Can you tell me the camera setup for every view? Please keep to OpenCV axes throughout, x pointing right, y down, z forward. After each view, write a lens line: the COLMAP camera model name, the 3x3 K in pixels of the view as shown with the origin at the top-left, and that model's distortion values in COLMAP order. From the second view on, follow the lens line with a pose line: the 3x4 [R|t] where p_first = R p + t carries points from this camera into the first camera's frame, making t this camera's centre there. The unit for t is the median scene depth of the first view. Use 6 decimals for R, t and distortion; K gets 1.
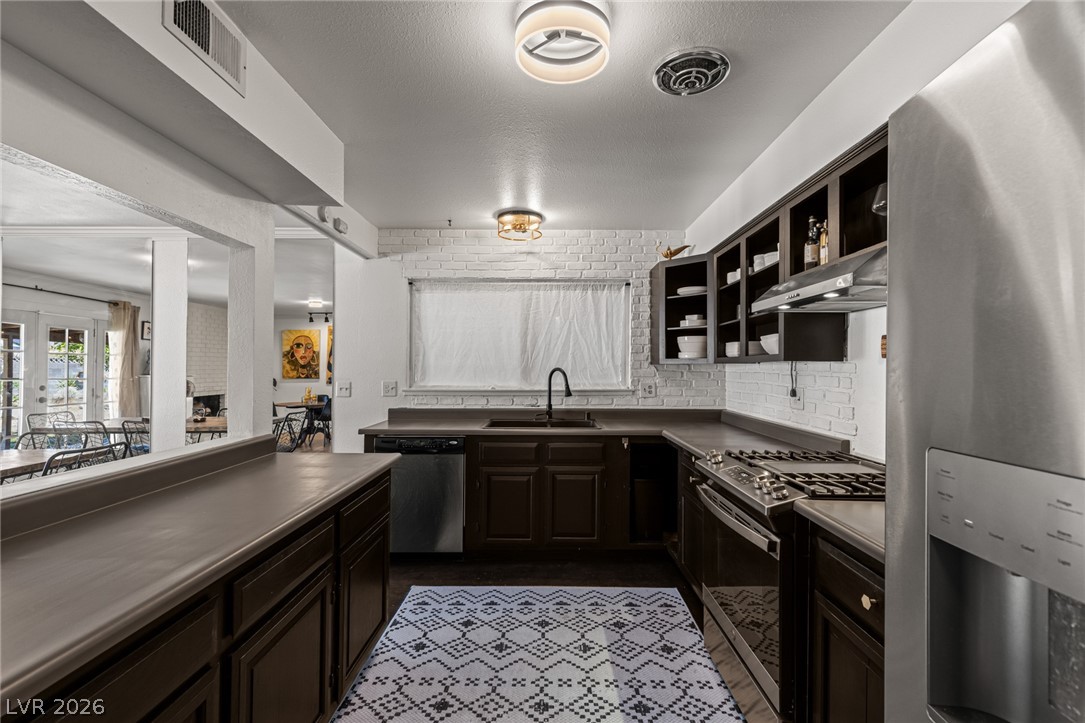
lens RADIAL K [[486.8, 0, 549.0], [0, 486.8, 357.0], [0, 0, 1]] dist [0.000873, 0.000448]
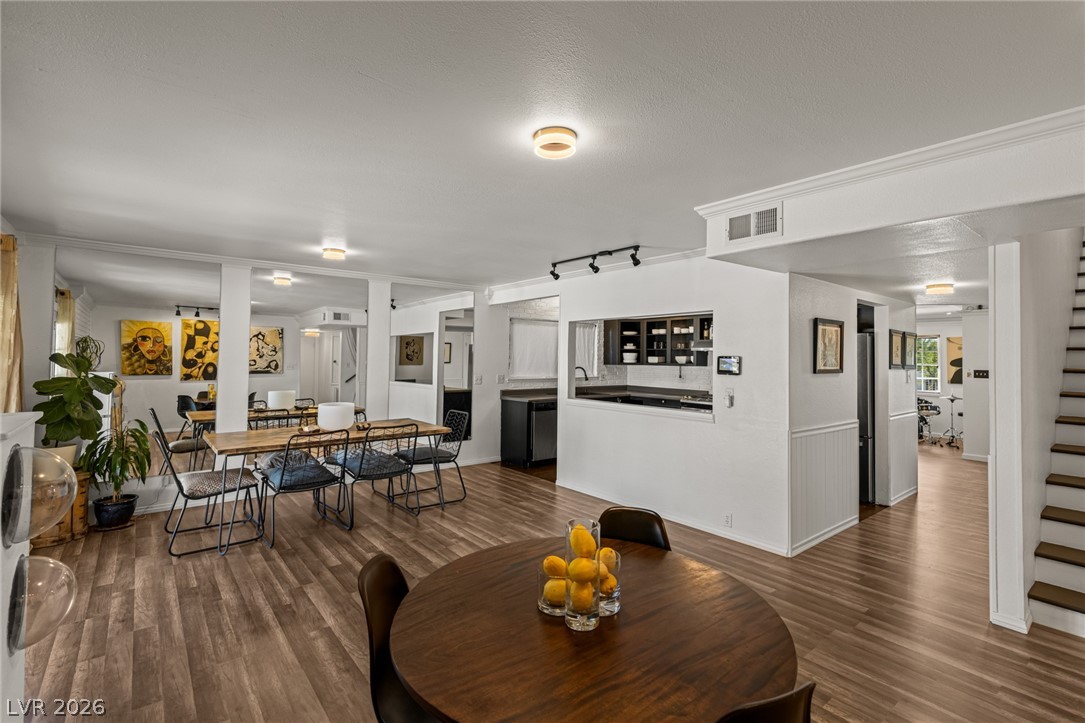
lens RADIAL K [[497.3, 0, 542.5], [0, 497.3, 361.5], [0, 0, 1]] dist [0.035412, 0.000081]
pose [[0.775613, 0.000665, 0.631209, -1.362000], [-0.019033, 0.999569, 0.022335, -0.042512], [-0.630922, -0.029338, 0.775291, -0.505902]]
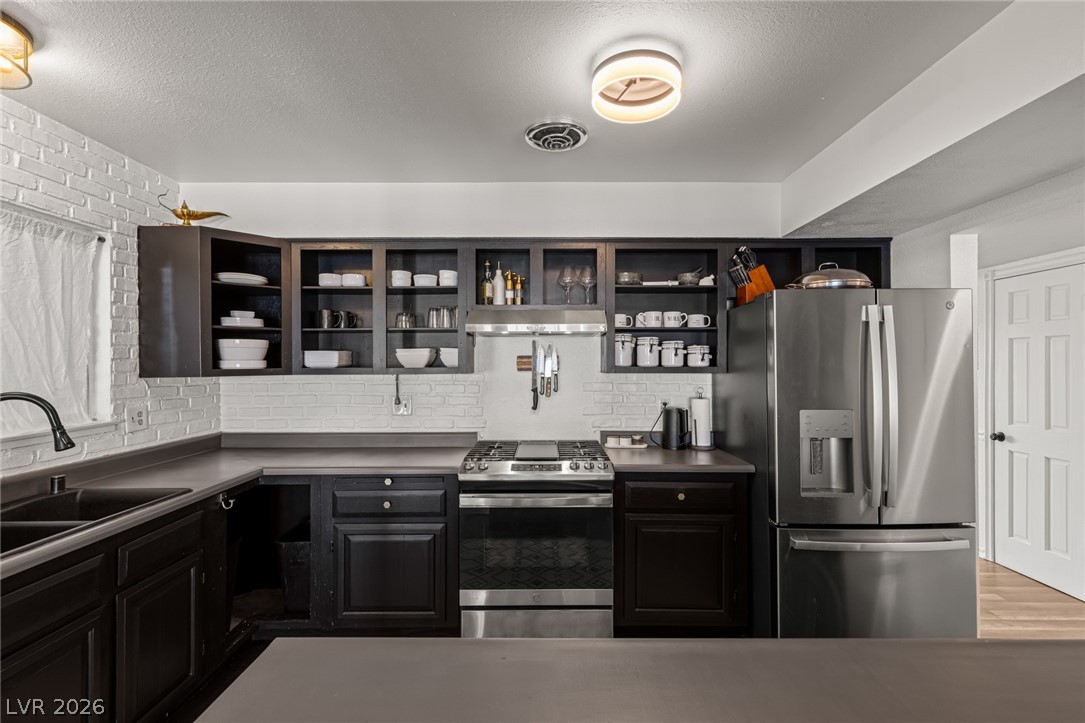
lens RADIAL K [[485.0, 0, 546.9], [0, 485.0, 364.3], [0, 0, 1]] dist [0.002539, 0.000151]
pose [[-0.002525, -0.002837, 0.999993, -0.417848], [-0.014266, 0.999894, 0.002801, -0.011455], [-0.999895, -0.014259, -0.002565, 0.479587]]
